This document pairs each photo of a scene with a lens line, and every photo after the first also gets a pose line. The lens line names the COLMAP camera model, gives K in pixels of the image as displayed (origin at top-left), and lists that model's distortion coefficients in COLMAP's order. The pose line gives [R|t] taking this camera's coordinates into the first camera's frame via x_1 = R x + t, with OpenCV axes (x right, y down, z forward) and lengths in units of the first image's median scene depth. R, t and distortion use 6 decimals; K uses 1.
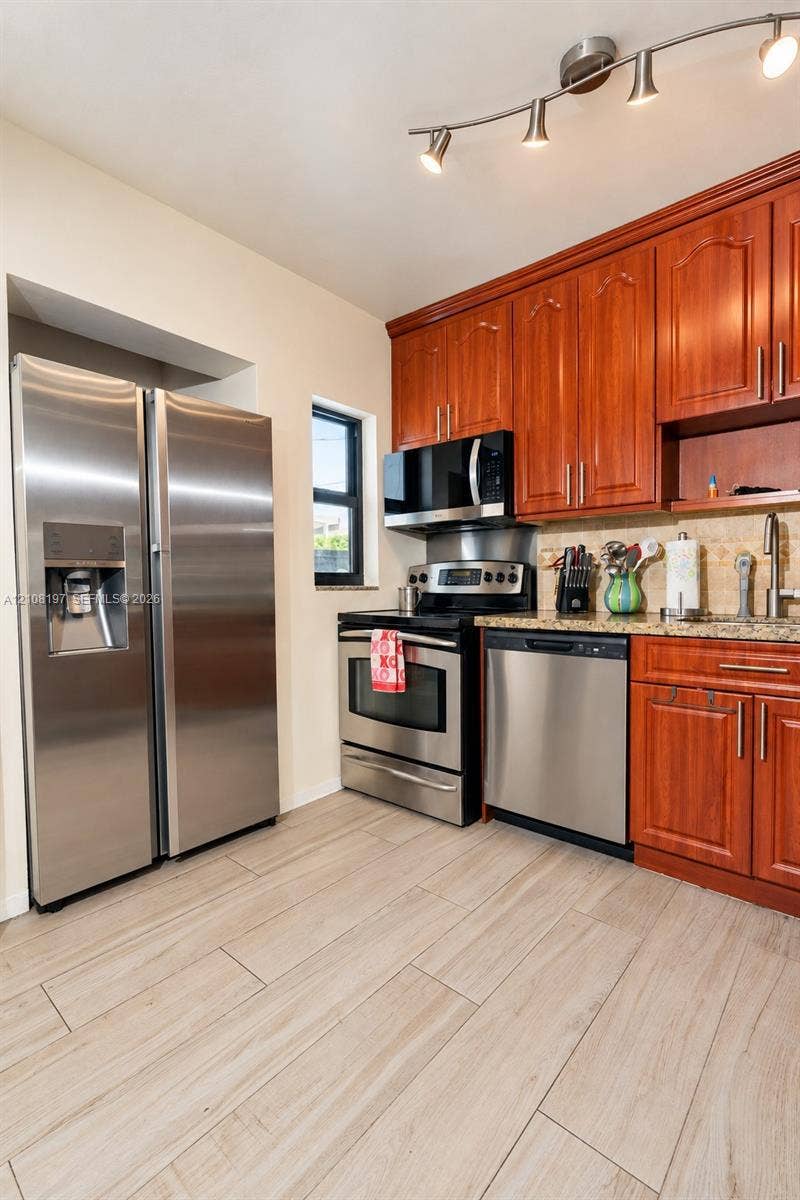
lens RADIAL K [[538.5, 0, 400.0], [0, 538.5, 600.0], [0, 0, 1]] dist [0.000018, 0.000178]
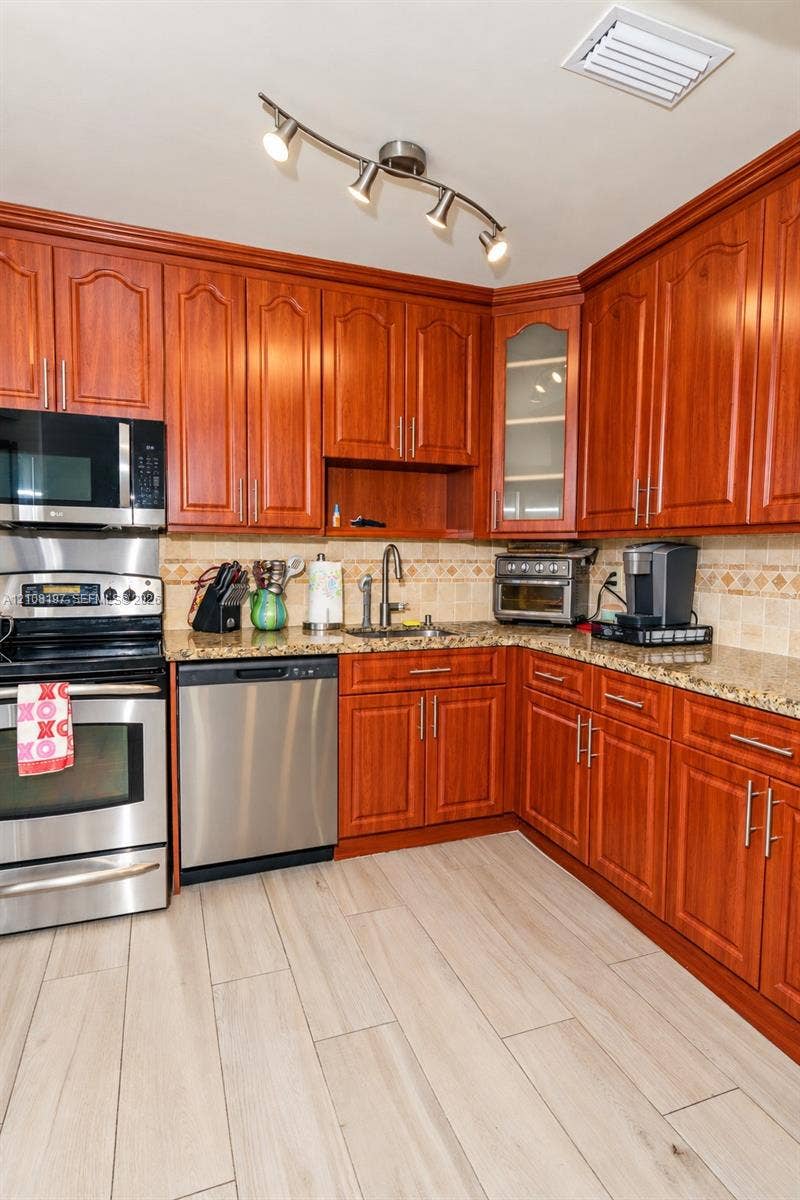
lens RADIAL K [[637.7, 0, 400.0], [0, 637.7, 600.0], [0, 0, 1]] dist [0.002714, 0.000286]
pose [[0.474000, -0.045440, 0.879352, -0.551867], [0.011263, 0.998899, 0.045546, -0.087728], [-0.880453, -0.011684, 0.473990, 0.232042]]
